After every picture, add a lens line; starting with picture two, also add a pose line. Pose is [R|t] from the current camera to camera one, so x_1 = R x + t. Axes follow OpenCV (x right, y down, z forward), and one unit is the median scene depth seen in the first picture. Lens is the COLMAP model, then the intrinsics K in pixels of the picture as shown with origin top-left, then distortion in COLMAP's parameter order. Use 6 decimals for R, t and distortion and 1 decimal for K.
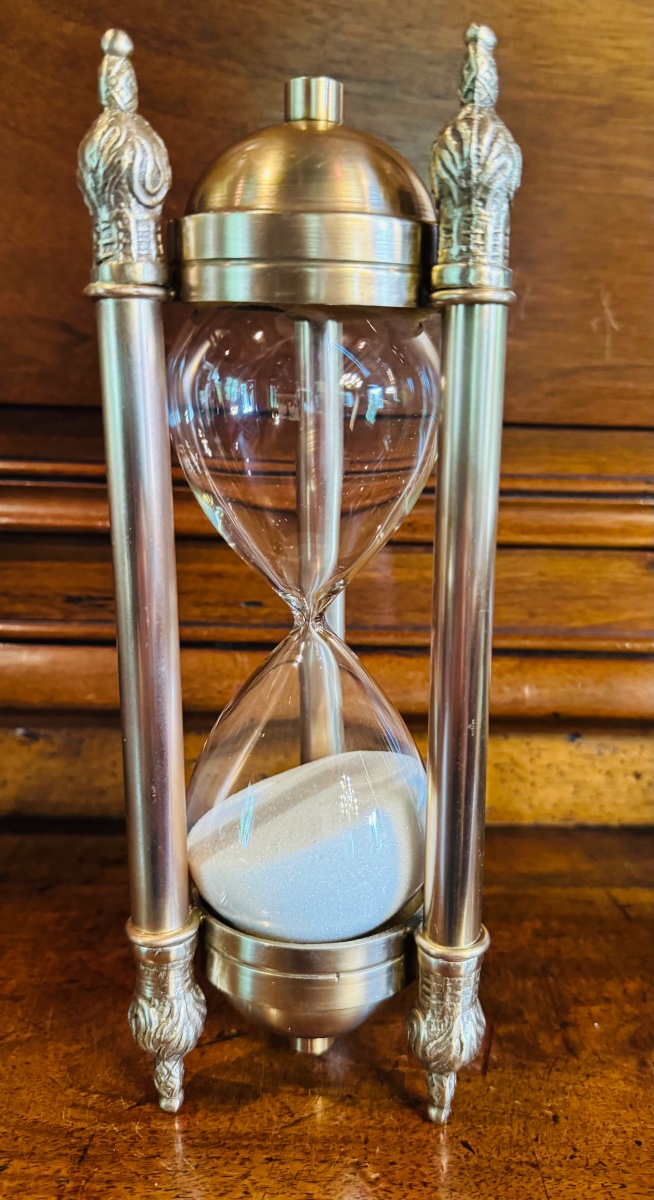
lens RADIAL K [[774.5, 0, 351.7], [0, 774.5, 574.7], [0, 0, 1]] dist [0.024591, -0.004081]
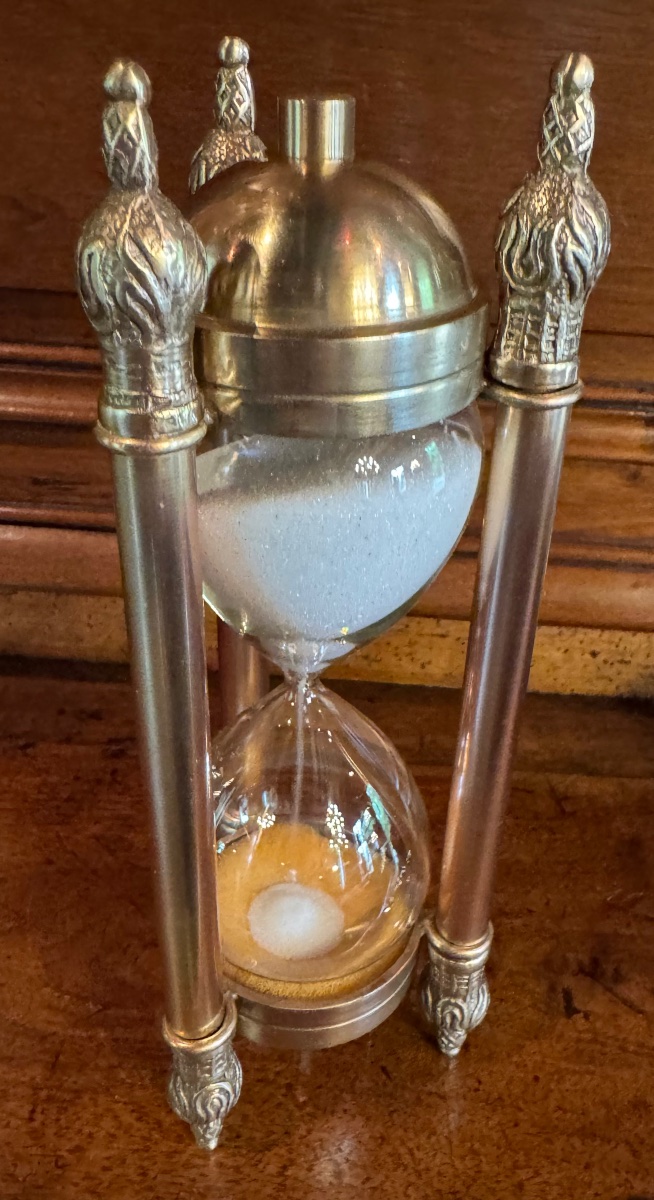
lens RADIAL K [[774.5, 0, 314.6], [0, 774.5, 513.9], [0, 0, 1]] dist [0.024591, -0.004081]
pose [[0.998699, 0.043256, -0.026990, 0.025696], [-0.035515, 0.970011, 0.240454, -0.226344], [0.036582, -0.239183, 0.970285, 0.050951]]
